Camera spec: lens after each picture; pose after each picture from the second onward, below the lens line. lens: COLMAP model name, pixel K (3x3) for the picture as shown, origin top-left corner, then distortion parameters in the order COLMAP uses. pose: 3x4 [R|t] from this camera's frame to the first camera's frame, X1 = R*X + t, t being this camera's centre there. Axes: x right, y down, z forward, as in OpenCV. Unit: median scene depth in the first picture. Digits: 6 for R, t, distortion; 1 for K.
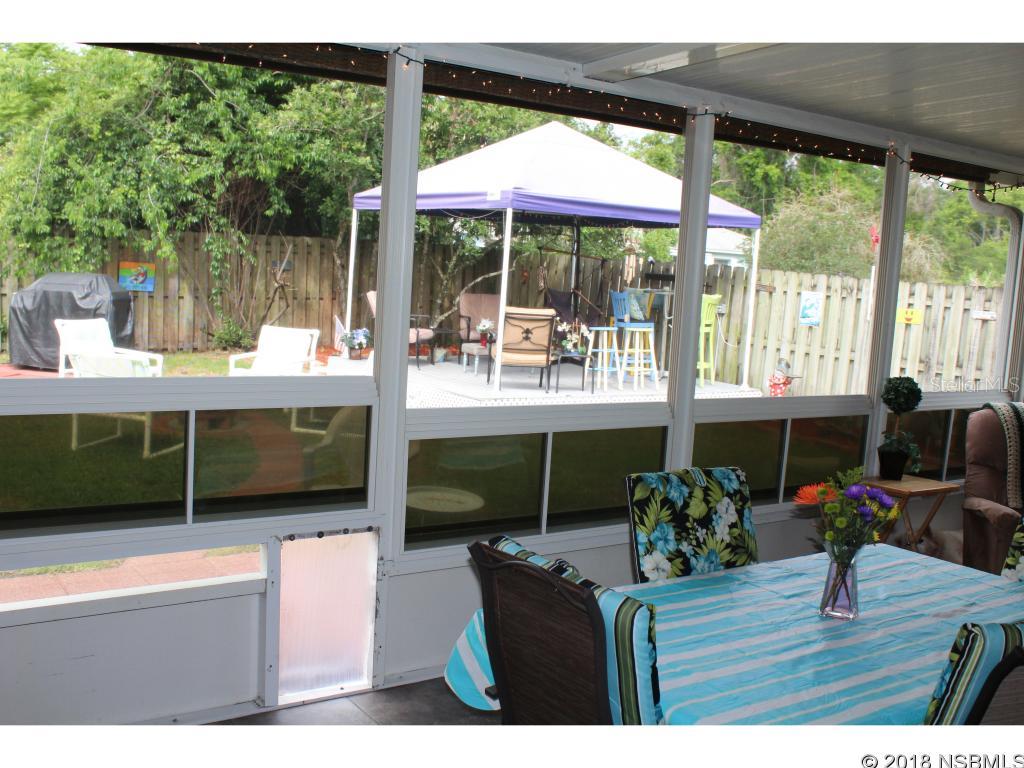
lens RADIAL K [[1054.1, 0, 510.8], [0, 1054.1, 385.6], [0, 0, 1]] dist [-0.038887, 0.000000]
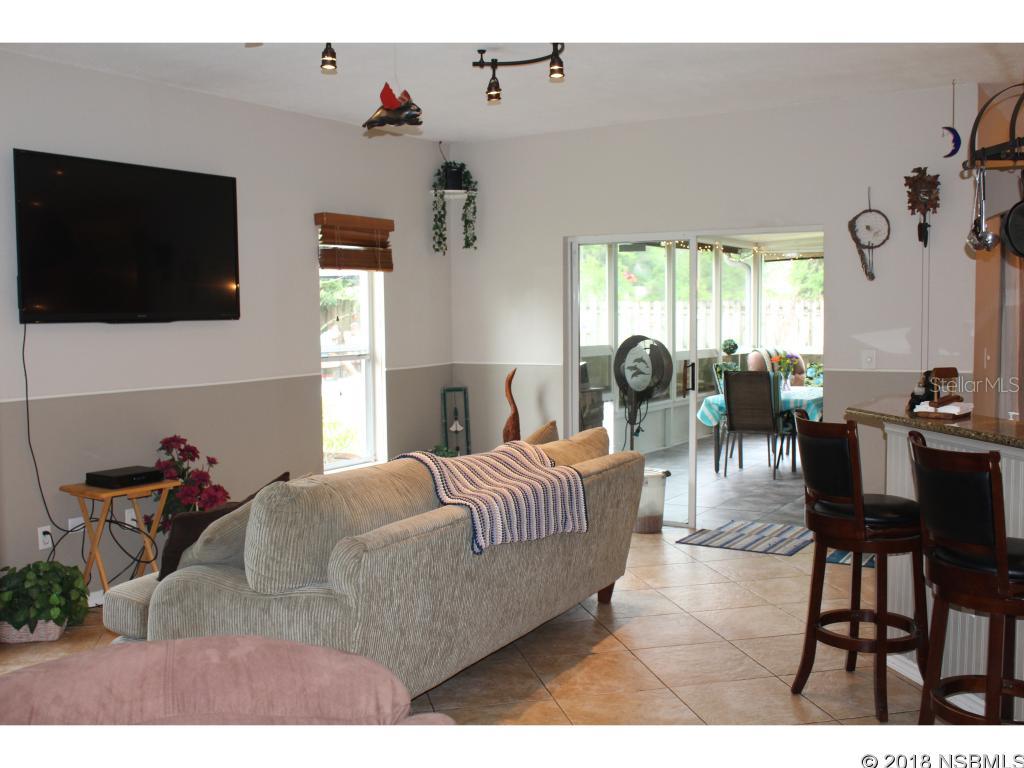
lens RADIAL K [[1049.6, 0, 511.8], [0, 1049.6, 379.7], [0, 0, 1]] dist [-0.068673, 0.000000]
pose [[0.926313, -0.094816, 0.364630, -0.461027], [0.109339, 0.993816, -0.019340, 0.035988], [-0.360541, 0.057783, 0.930952, -0.494149]]
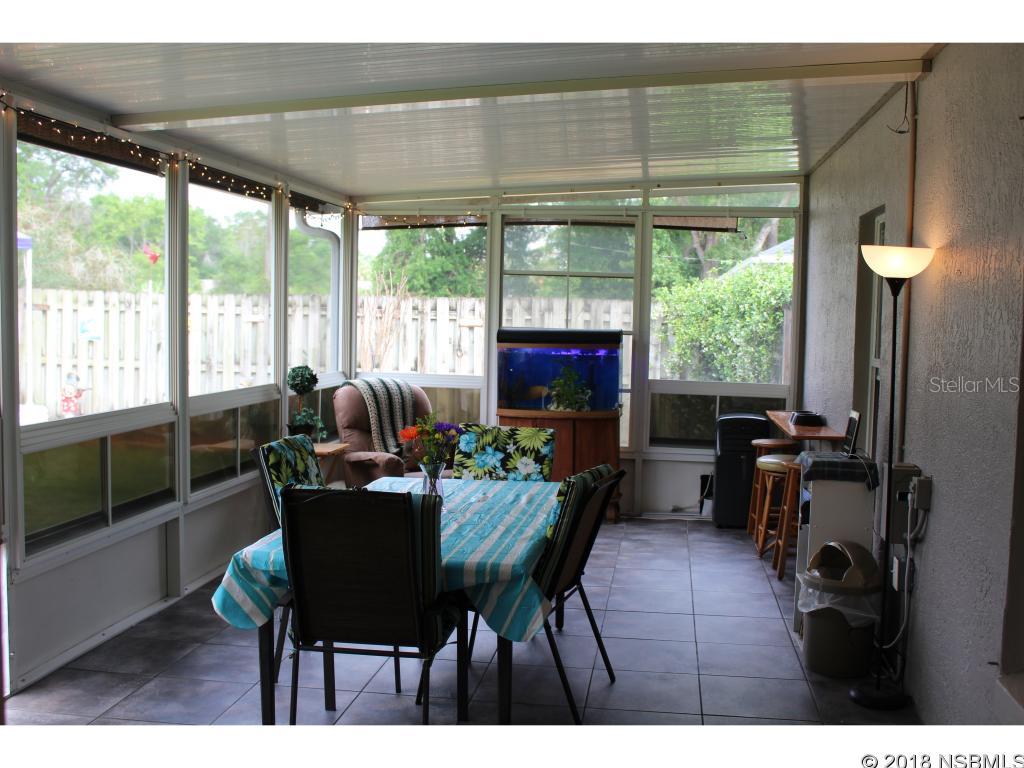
lens RADIAL K [[1049.6, 0, 507.4], [0, 1049.6, 381.6], [0, 0, 1]] dist [-0.068673, 0.000000]
pose [[0.714492, -0.101011, 0.692314, -0.158652], [0.111430, 0.993321, 0.029929, 0.000240], [-0.690713, 0.055760, 0.720976, -0.041941]]
